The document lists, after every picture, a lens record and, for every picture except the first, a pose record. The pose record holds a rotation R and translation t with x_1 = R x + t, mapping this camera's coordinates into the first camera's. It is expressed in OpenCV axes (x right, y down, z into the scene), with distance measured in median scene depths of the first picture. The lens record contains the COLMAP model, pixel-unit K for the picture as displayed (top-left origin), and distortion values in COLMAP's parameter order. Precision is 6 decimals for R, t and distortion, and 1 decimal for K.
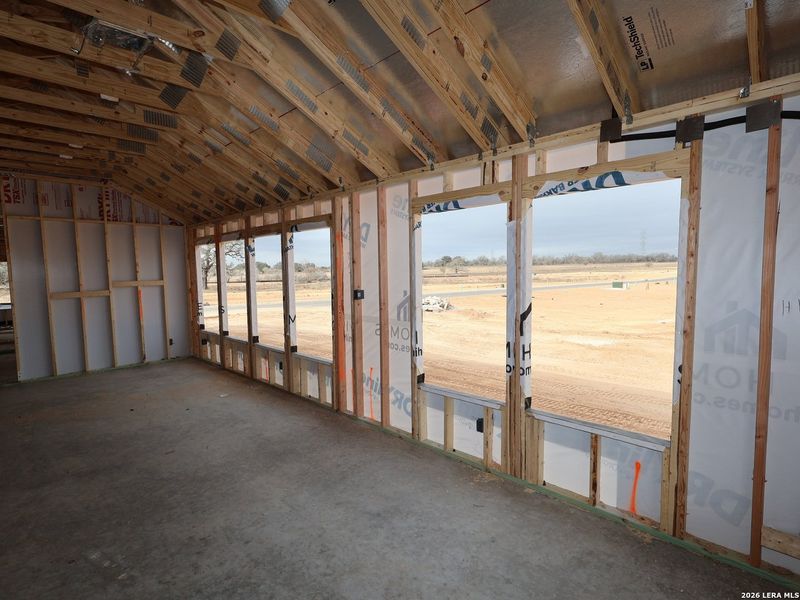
lens RADIAL K [[436.3, 0, 400.0], [0, 436.3, 300.0], [0, 0, 1]] dist [0.000536, -0.000183]
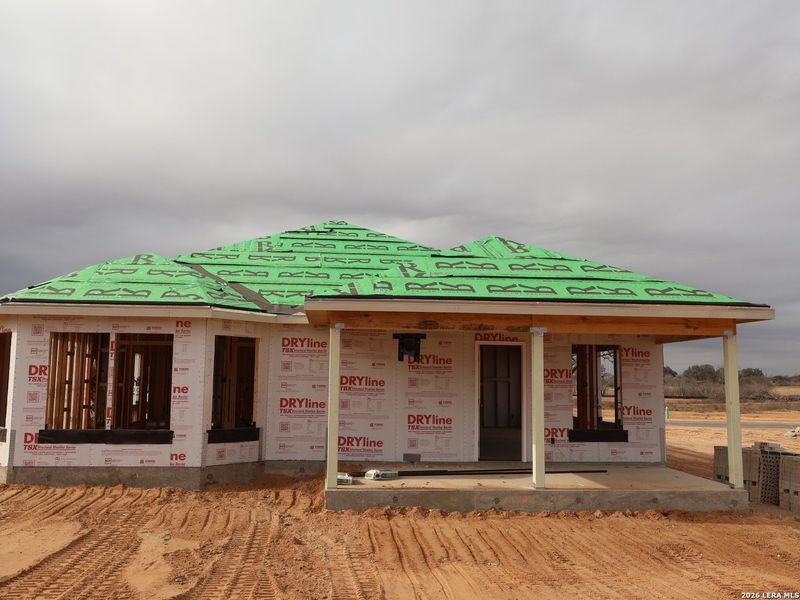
lens RADIAL K [[700.1, 0, 400.0], [0, 700.1, 300.0], [0, 0, 1]] dist [0.003796, -0.000489]
pose [[0.767619, -0.049552, -0.638989, 0.934525], [-0.066422, 0.985487, -0.156215, 0.115257], [0.637456, 0.162356, 0.753187, -1.449898]]
